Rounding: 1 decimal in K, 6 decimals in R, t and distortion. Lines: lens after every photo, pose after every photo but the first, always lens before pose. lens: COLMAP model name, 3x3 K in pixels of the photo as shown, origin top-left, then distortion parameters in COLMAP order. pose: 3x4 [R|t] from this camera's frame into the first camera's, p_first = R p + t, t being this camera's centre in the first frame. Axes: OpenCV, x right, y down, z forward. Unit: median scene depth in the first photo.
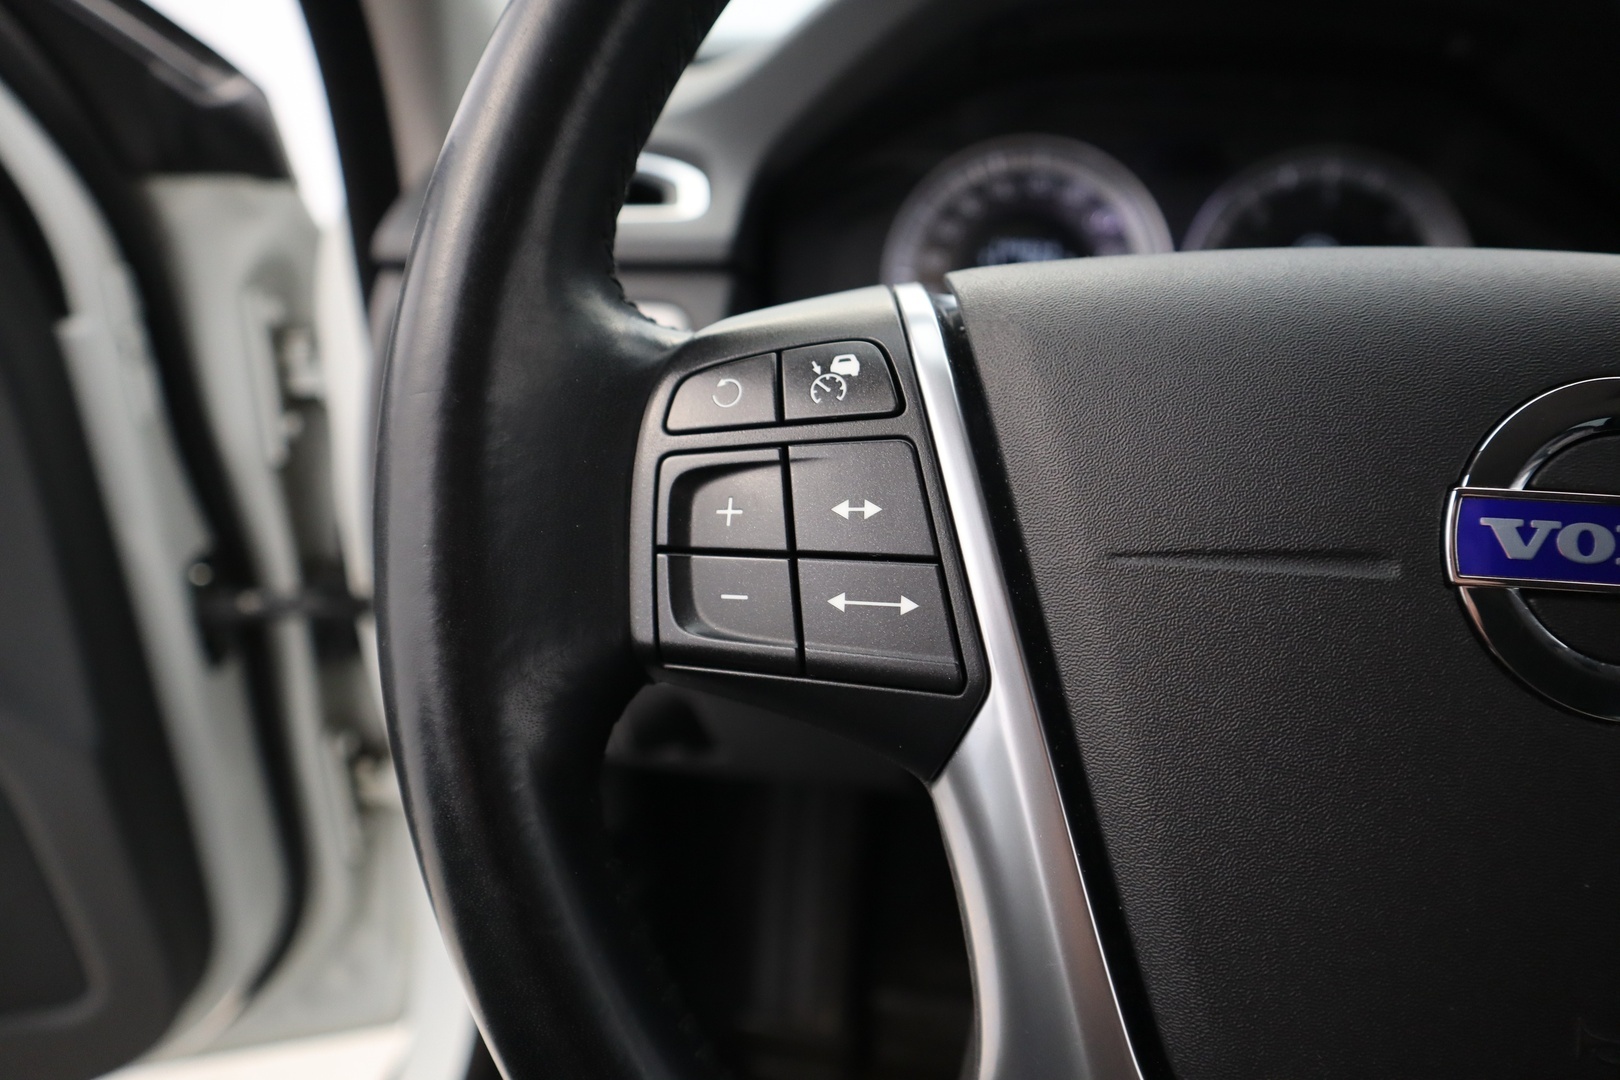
lens RADIAL K [[1131.9, 0, 803.8], [0, 1131.9, 542.2], [0, 0, 1]] dist [-0.137599, 0.097405]
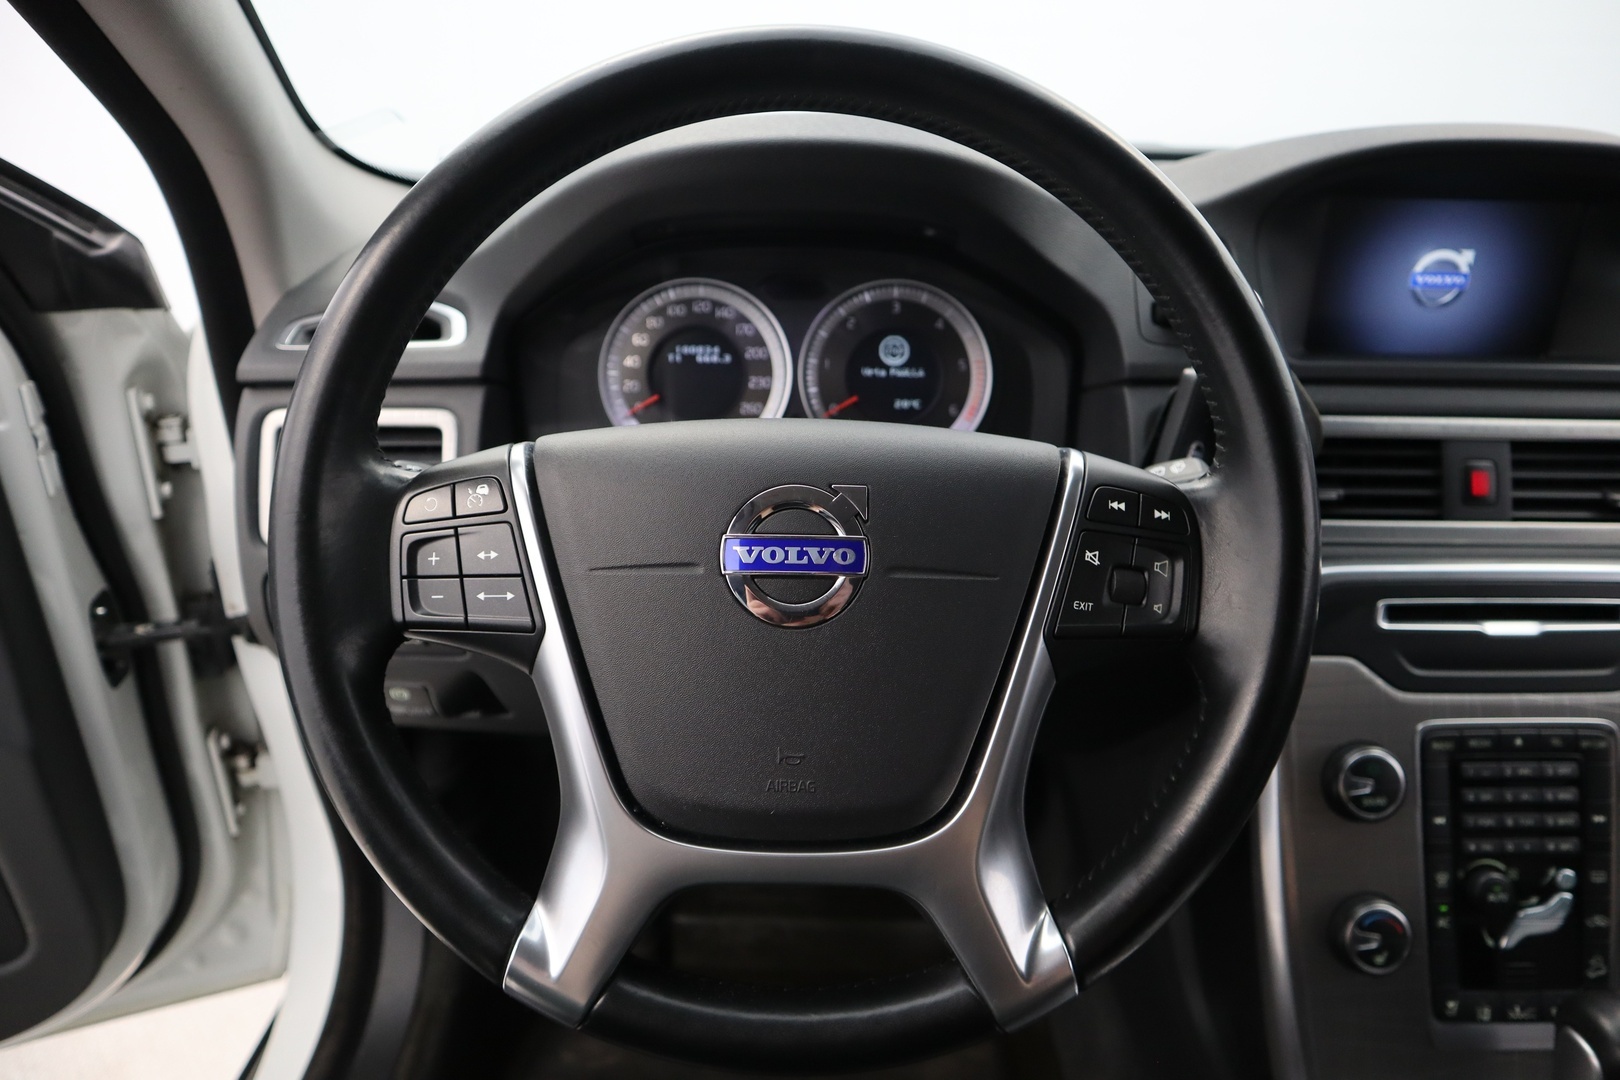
lens RADIAL K [[1131.9, 0, 803.8], [0, 1131.9, 542.2], [0, 0, 1]] dist [-0.137599, 0.097405]
pose [[0.991113, -0.053805, 0.121658, 0.378414], [0.054175, 0.998531, 0.000265, -0.019962], [-0.121494, 0.006328, 0.992572, -1.223572]]
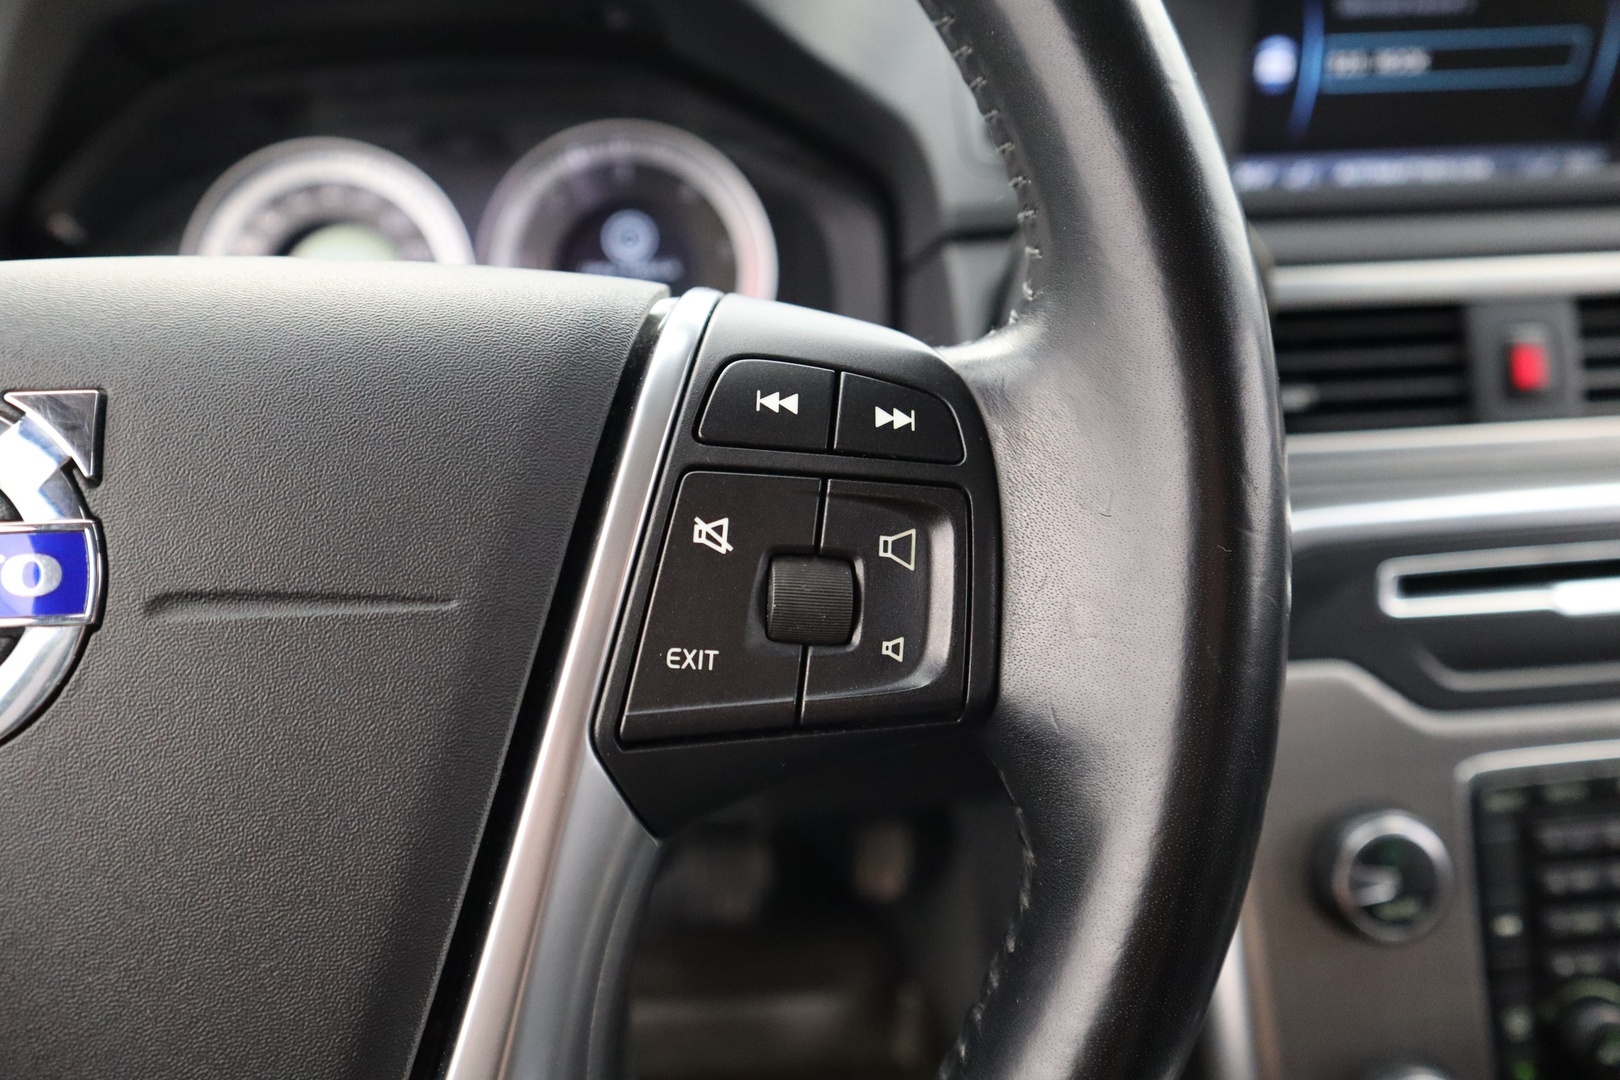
lens RADIAL K [[1131.9, 0, 803.8], [0, 1131.9, 542.2], [0, 0, 1]] dist [-0.137599, 0.097405]
pose [[0.981100, -0.122920, 0.149444, 1.125655], [0.121617, 0.992416, 0.017861, 0.038742], [-0.150506, 0.000651, 0.988609, -0.019272]]
